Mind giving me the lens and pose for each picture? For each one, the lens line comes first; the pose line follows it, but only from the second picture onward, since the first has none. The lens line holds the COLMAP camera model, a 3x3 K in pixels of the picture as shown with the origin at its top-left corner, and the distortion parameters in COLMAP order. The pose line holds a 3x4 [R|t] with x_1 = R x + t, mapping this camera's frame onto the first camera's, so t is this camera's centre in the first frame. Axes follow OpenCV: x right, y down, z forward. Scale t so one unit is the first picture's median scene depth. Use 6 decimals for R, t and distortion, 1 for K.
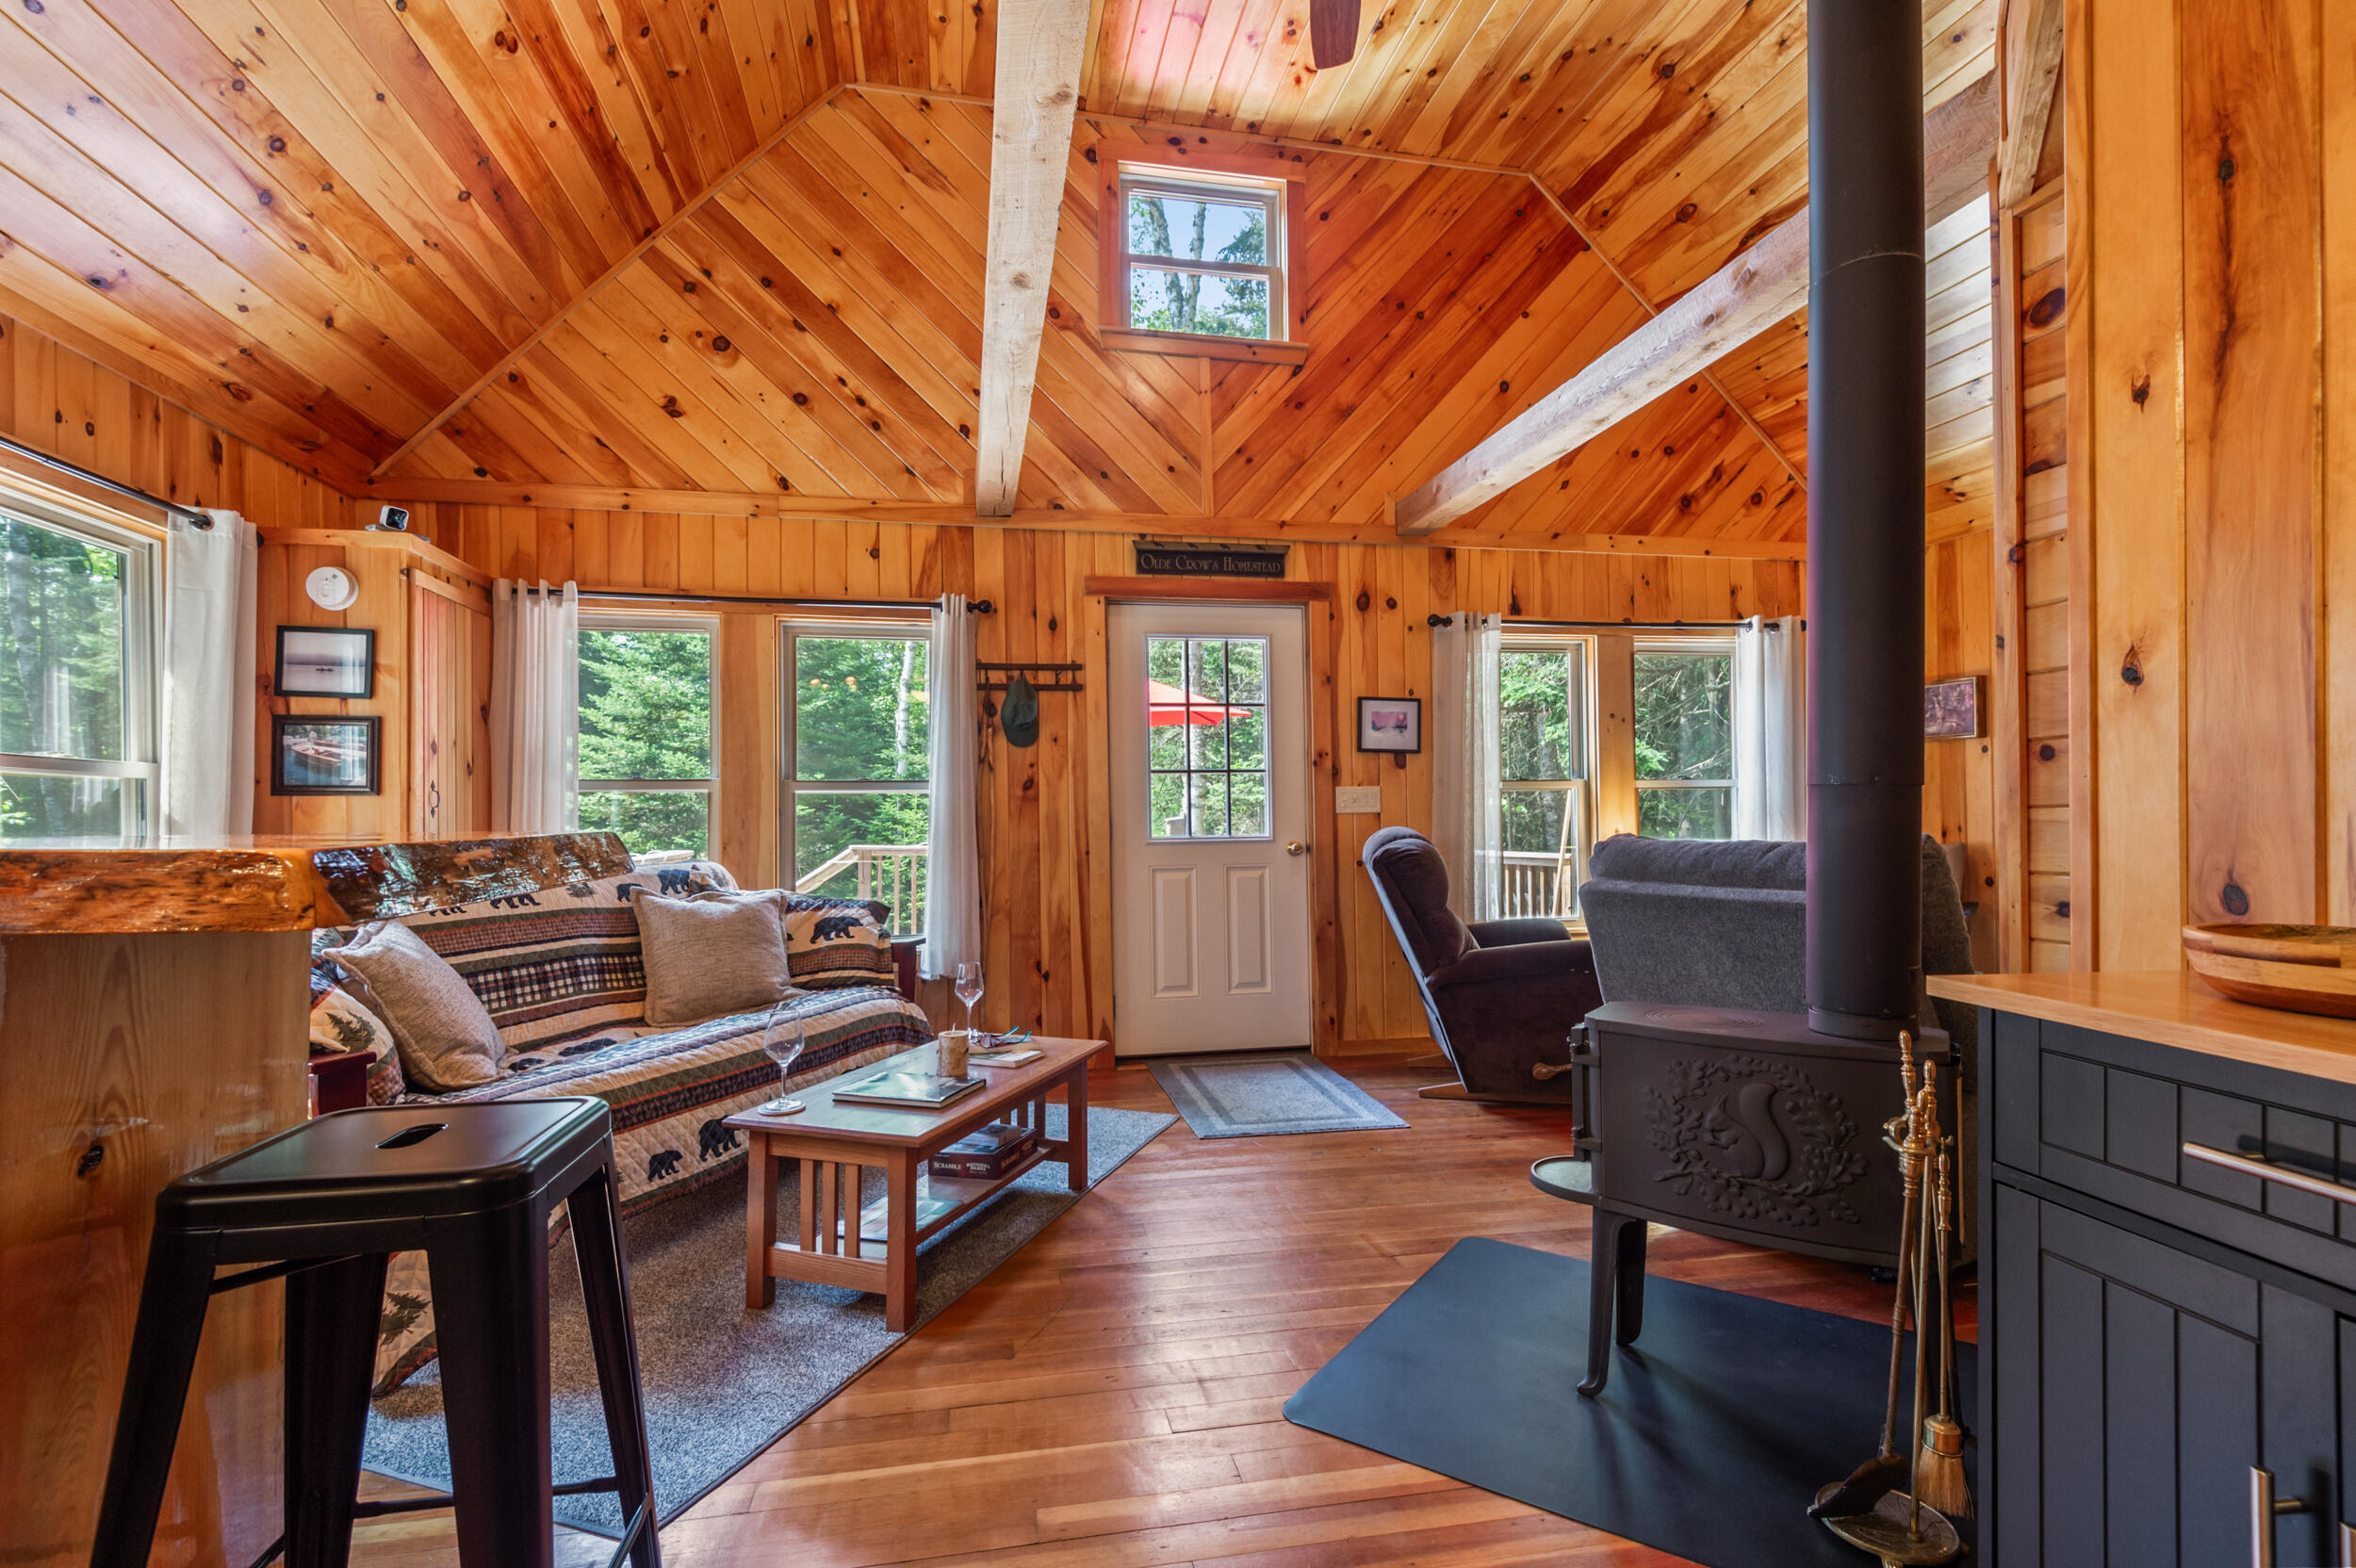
lens RADIAL K [[1083.5, 0, 1178.2], [0, 1083.5, 801.4], [0, 0, 1]] dist [0.042916, -0.030114]
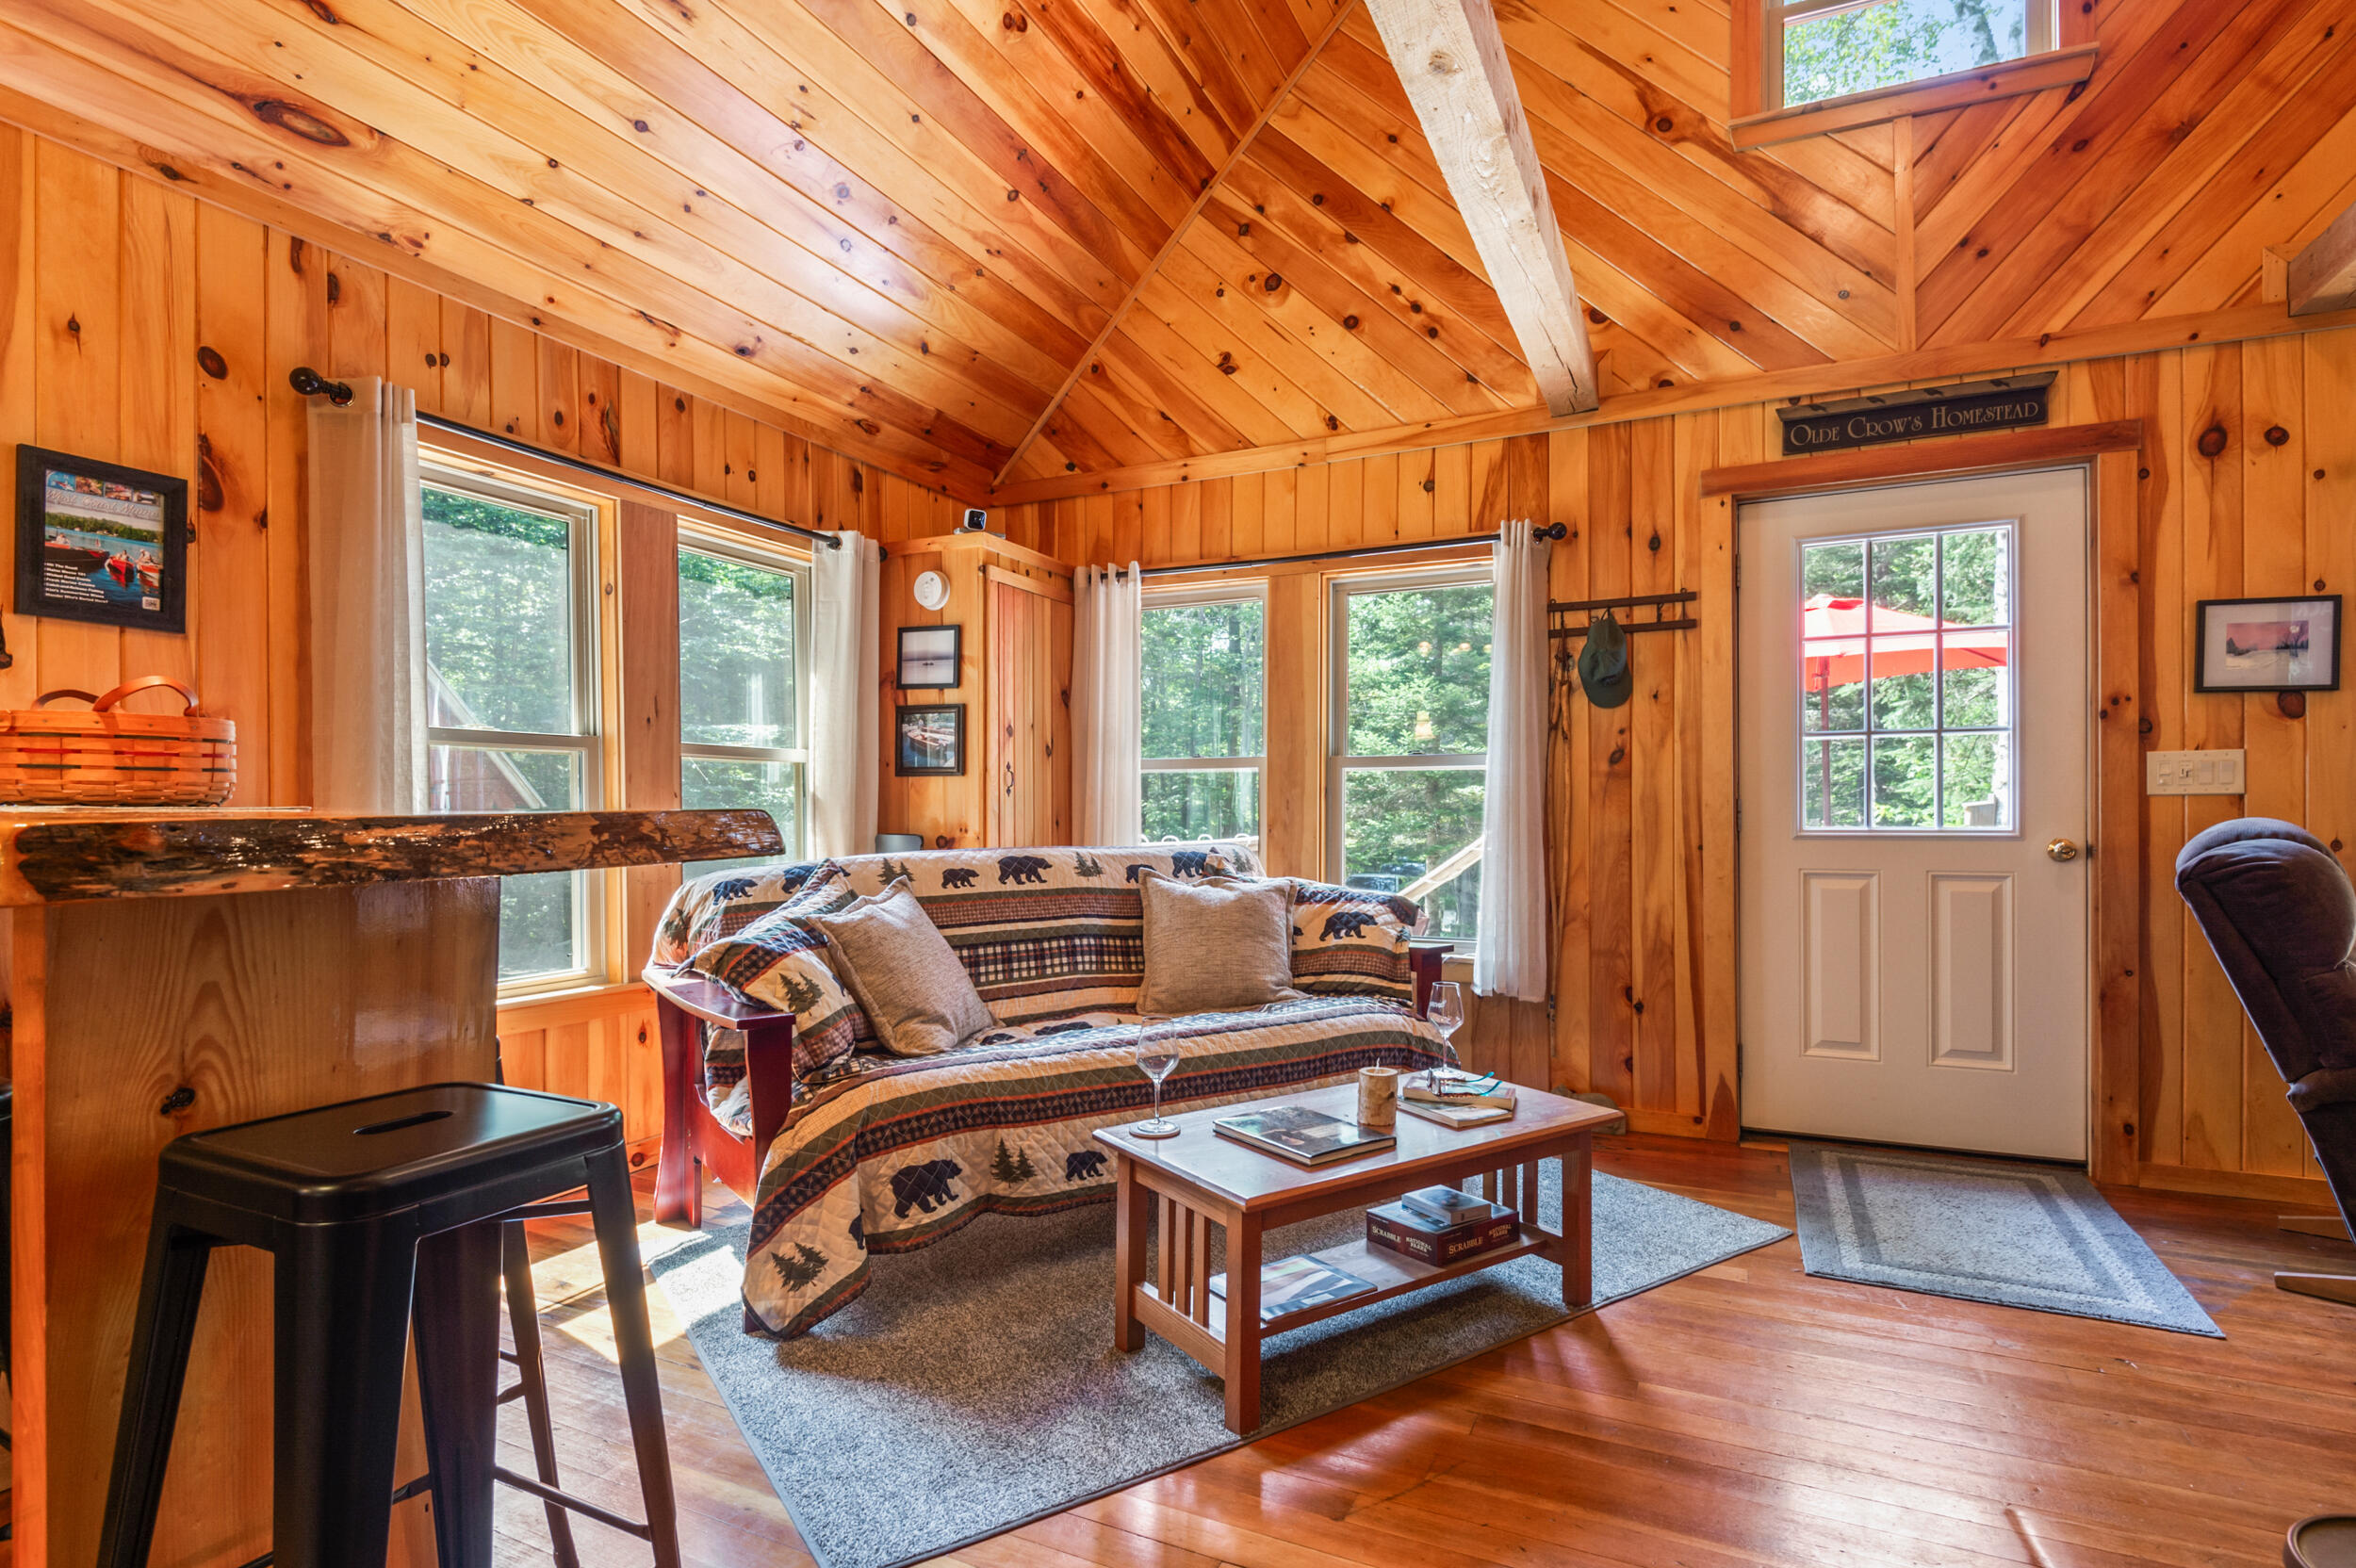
lens RADIAL K [[1177.0, 0, 1167.5], [0, 1177.0, 814.7], [0, 0, 1]] dist [0.035743, -0.031069]
pose [[0.801710, 0.012363, -0.597585, 0.115285], [0.003959, 0.999654, 0.025991, 0.003034], [0.597700, -0.023203, 0.801384, 0.145126]]
